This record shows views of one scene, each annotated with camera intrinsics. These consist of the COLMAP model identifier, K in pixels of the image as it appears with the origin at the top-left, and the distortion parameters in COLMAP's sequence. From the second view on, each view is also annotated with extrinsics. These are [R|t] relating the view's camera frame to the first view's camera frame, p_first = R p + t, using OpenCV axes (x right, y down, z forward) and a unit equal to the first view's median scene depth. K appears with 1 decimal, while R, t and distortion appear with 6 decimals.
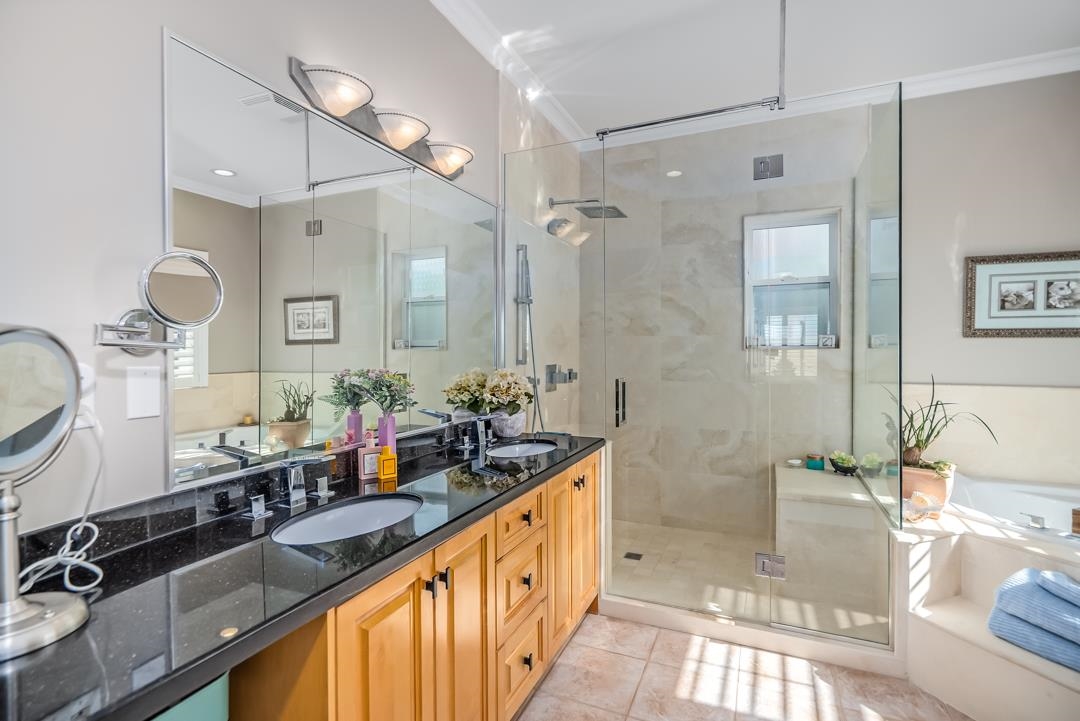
lens RADIAL K [[519.8, 0, 538.7], [0, 519.8, 342.5], [0, 0, 1]] dist [-0.001722, 0.000792]
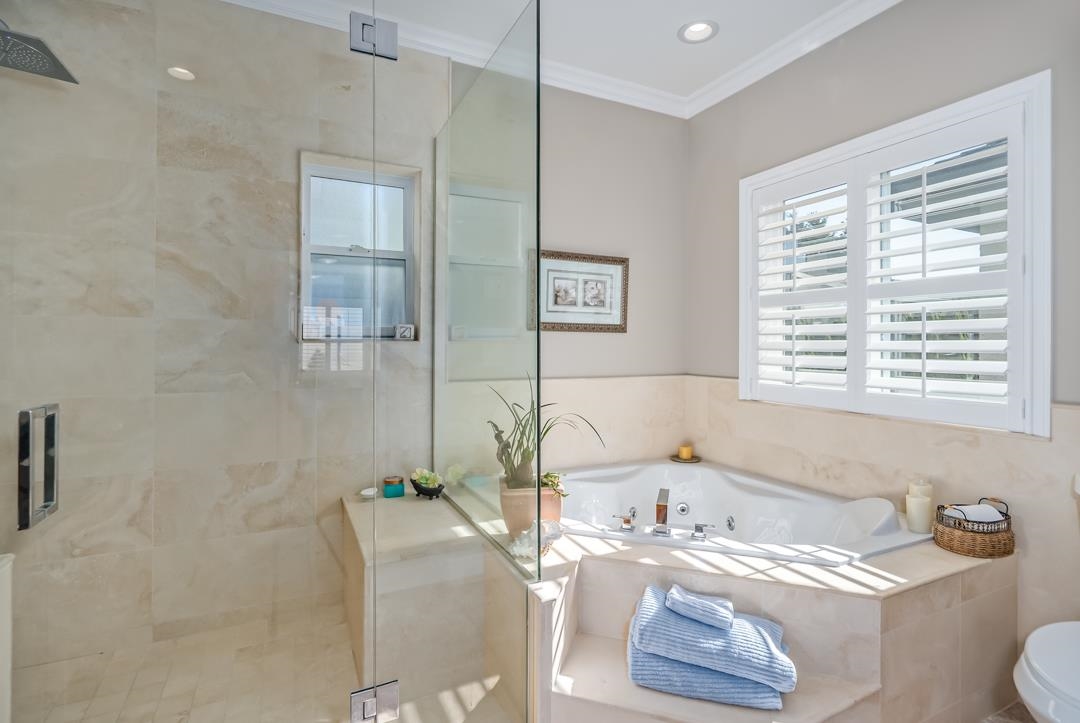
lens RADIAL K [[519.8, 0, 538.7], [0, 519.8, 343.5], [0, 0, 1]] dist [-0.001722, 0.000792]
pose [[0.646337, 0.002868, 0.763046, 0.078759], [-0.014092, 0.999867, 0.008179, 0.006145], [-0.762922, -0.016039, 0.646292, 0.335300]]
